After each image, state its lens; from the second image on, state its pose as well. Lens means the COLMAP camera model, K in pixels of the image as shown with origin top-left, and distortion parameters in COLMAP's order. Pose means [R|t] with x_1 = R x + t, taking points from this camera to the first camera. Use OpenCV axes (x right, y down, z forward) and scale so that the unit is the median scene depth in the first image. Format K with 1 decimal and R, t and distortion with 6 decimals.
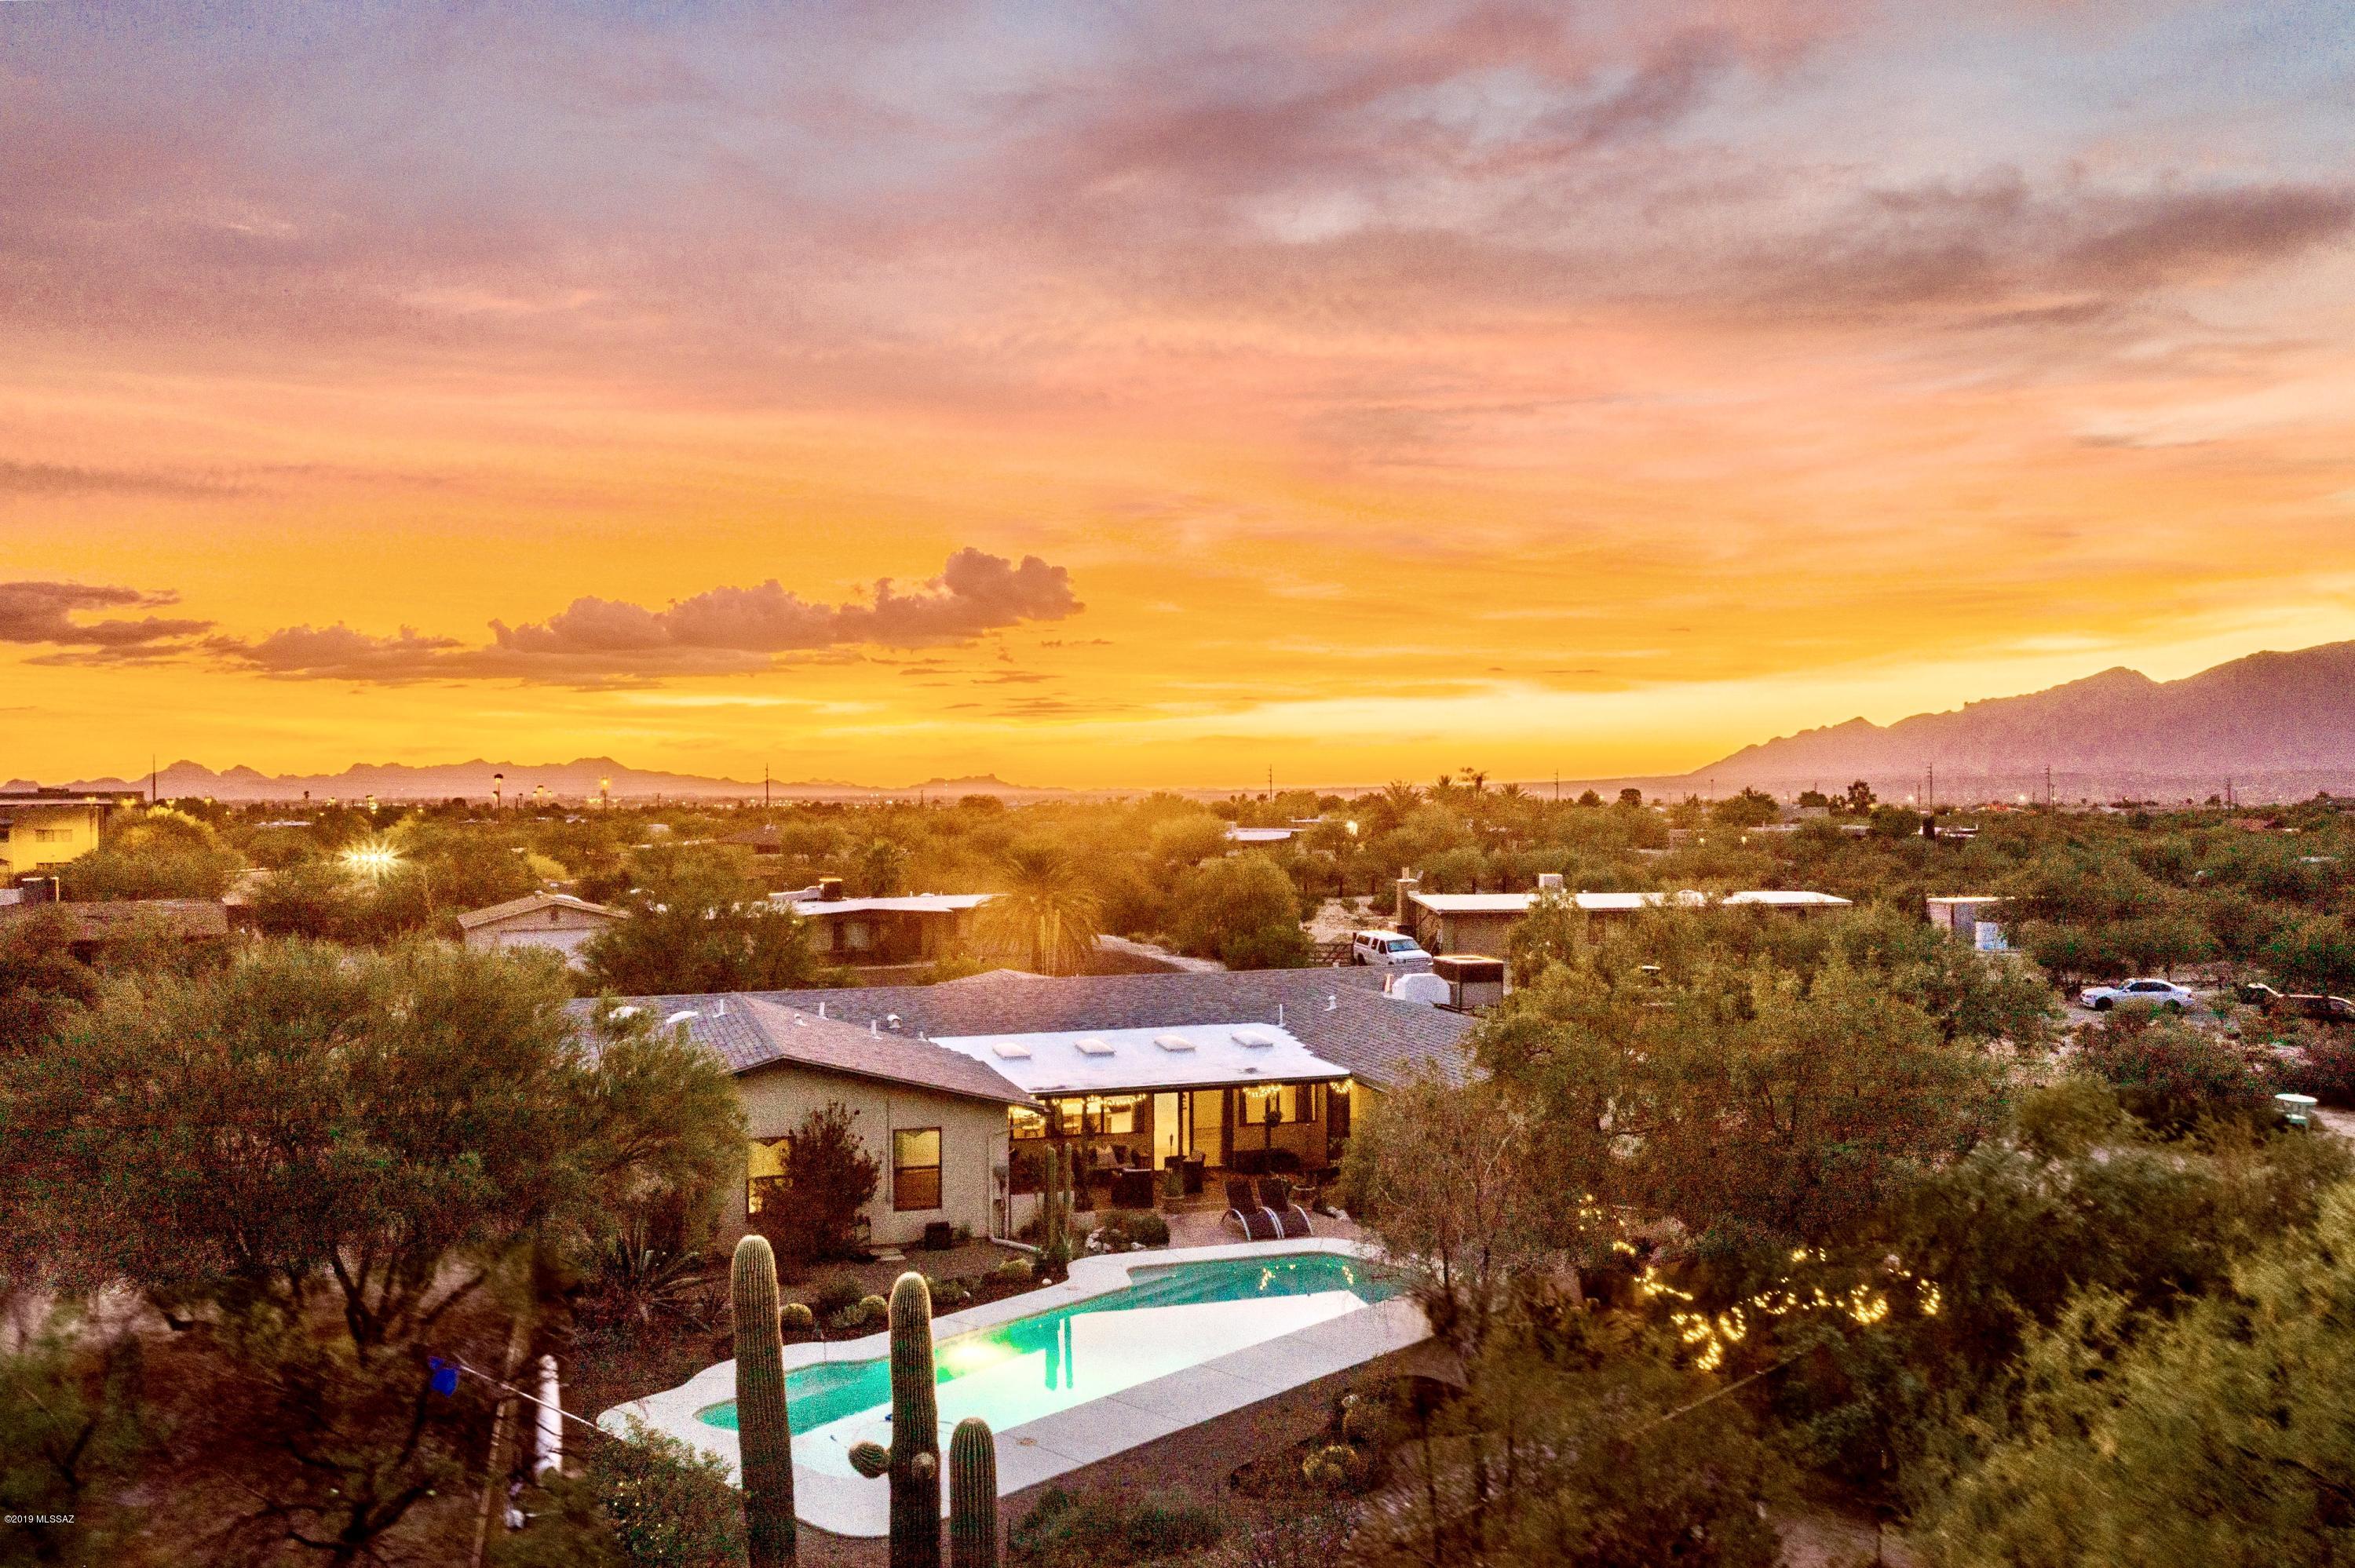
lens RADIAL K [[1876.7, 0, 1177.5], [0, 1876.7, 784.0], [0, 0, 1]] dist [-0.012325, 0.014341]
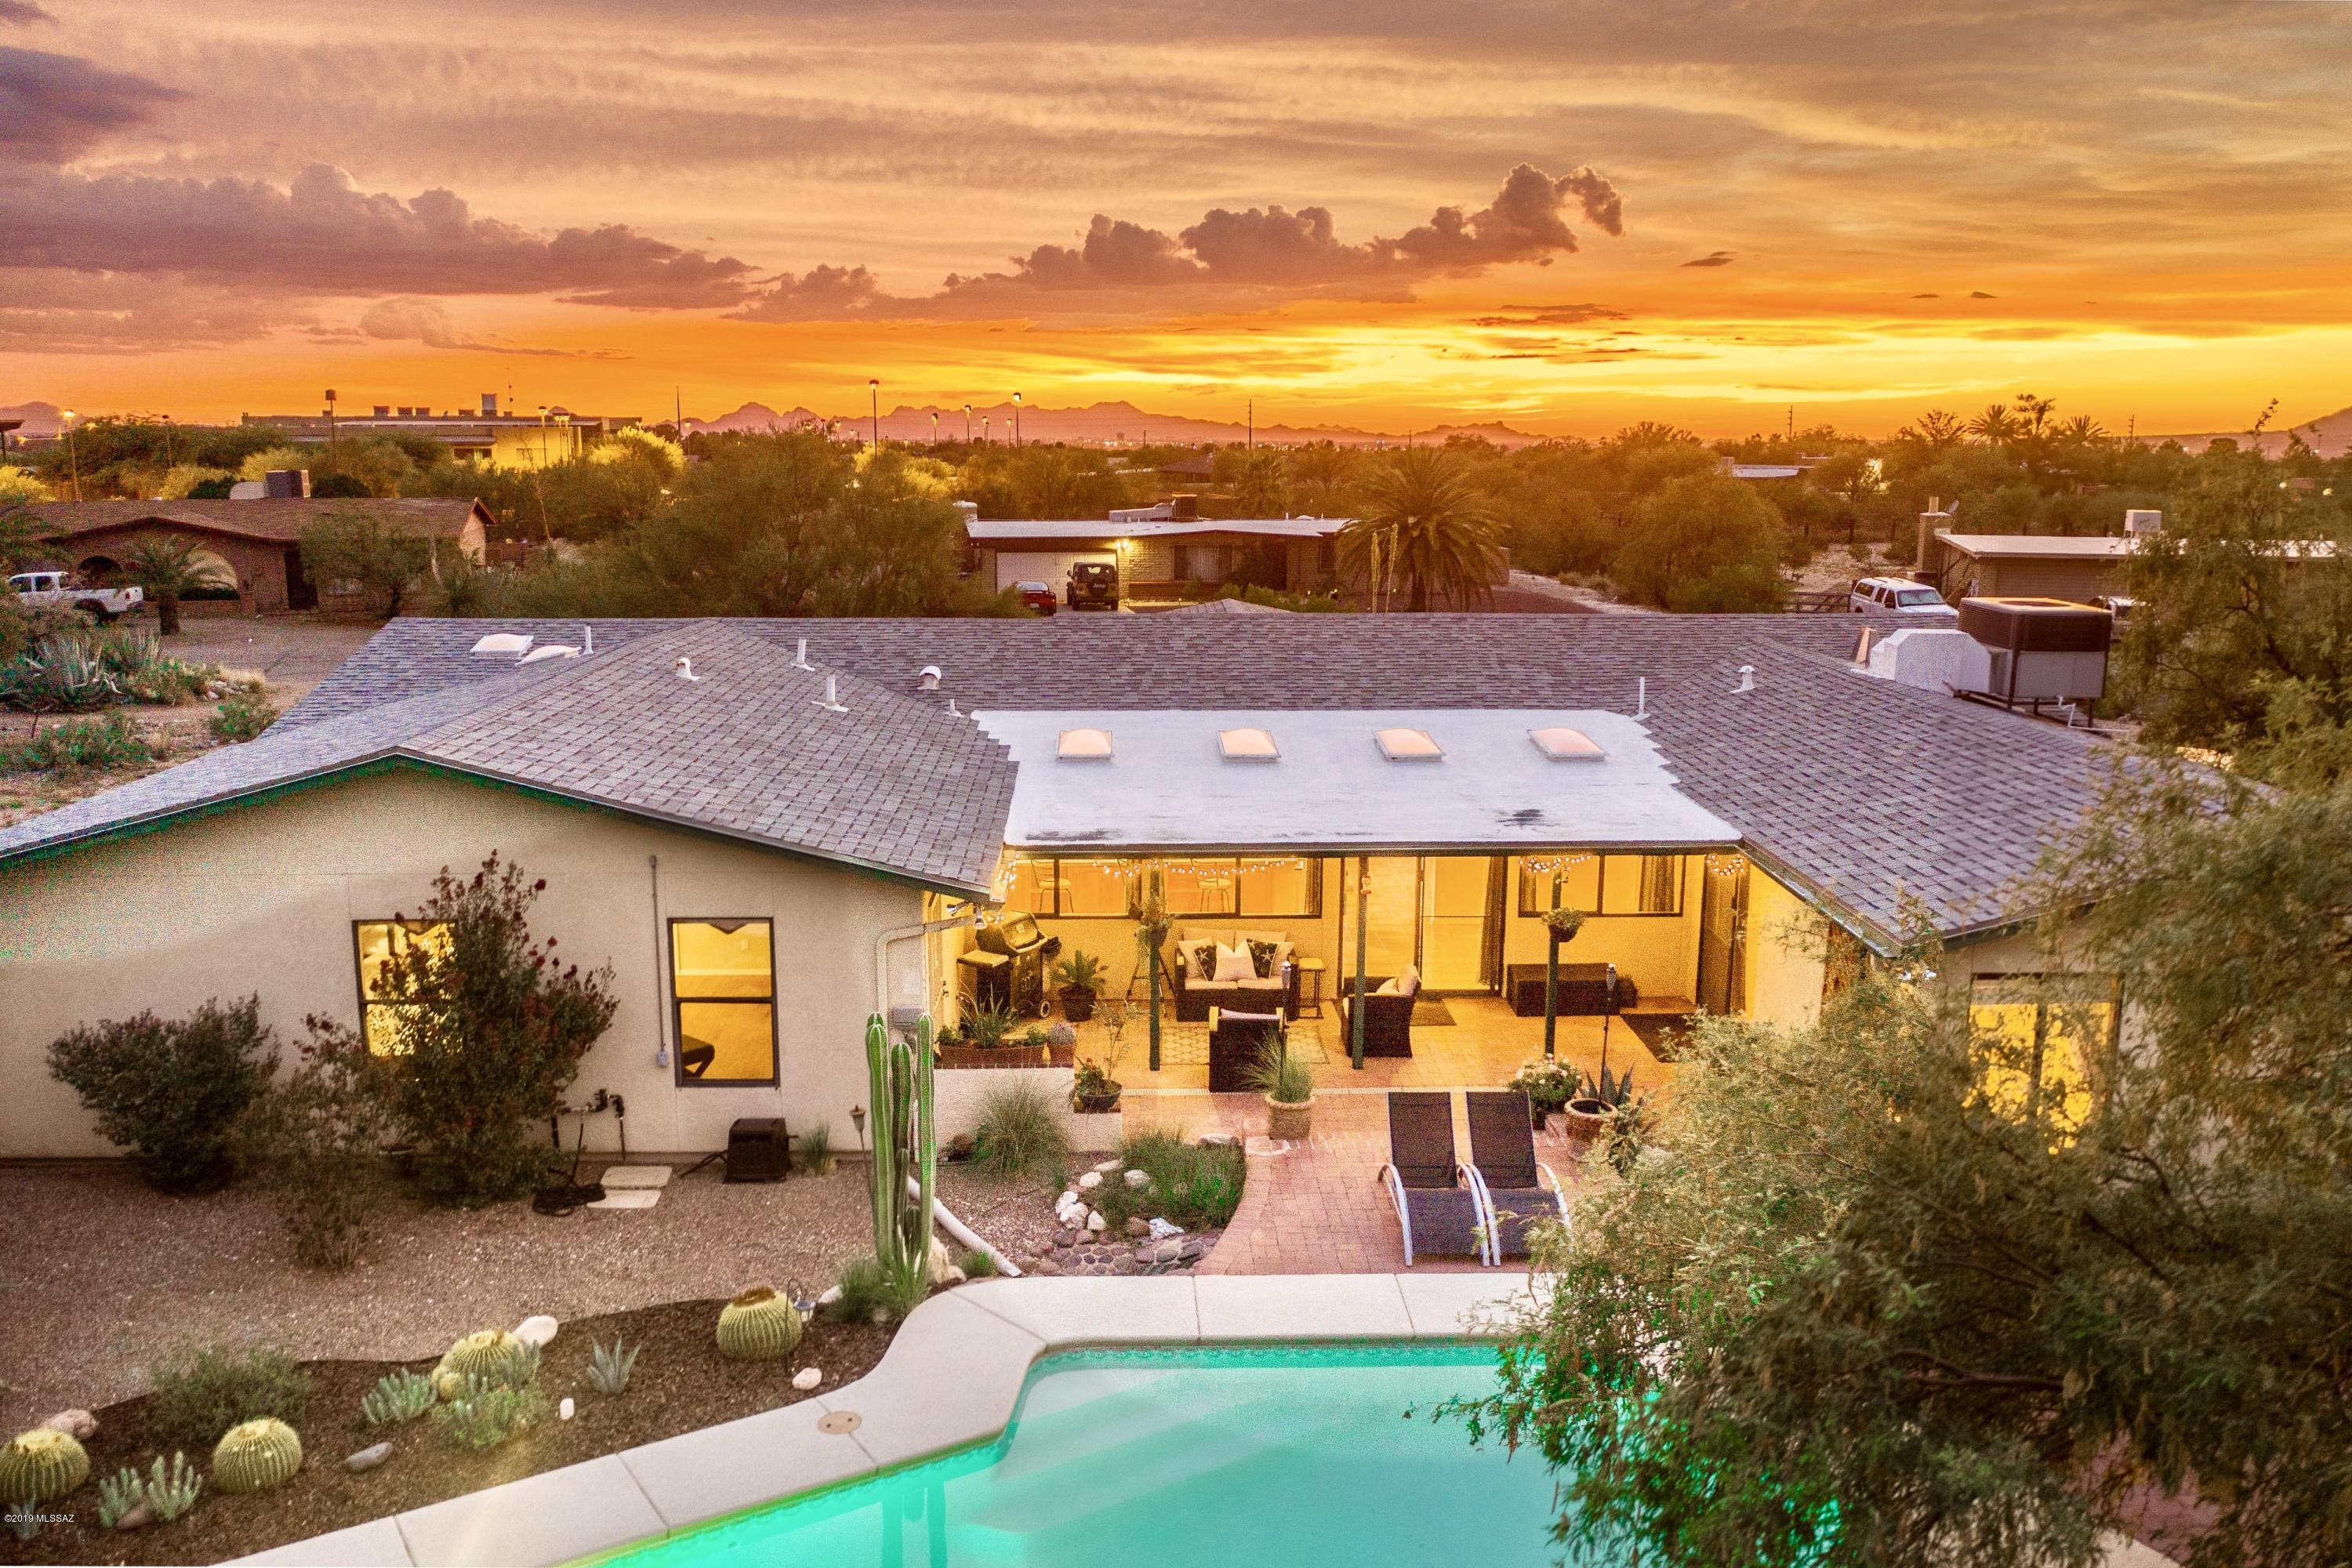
lens RADIAL K [[1874.6, 0, 1176.0], [0, 1874.6, 784.0], [0, 0, 1]] dist [-0.012325, 0.014341]
pose [[0.965226, 0.058686, -0.254744, 0.027574], [-0.010259, 0.982229, 0.187405, 0.021414], [0.261215, -0.178275, 0.948675, 0.198865]]
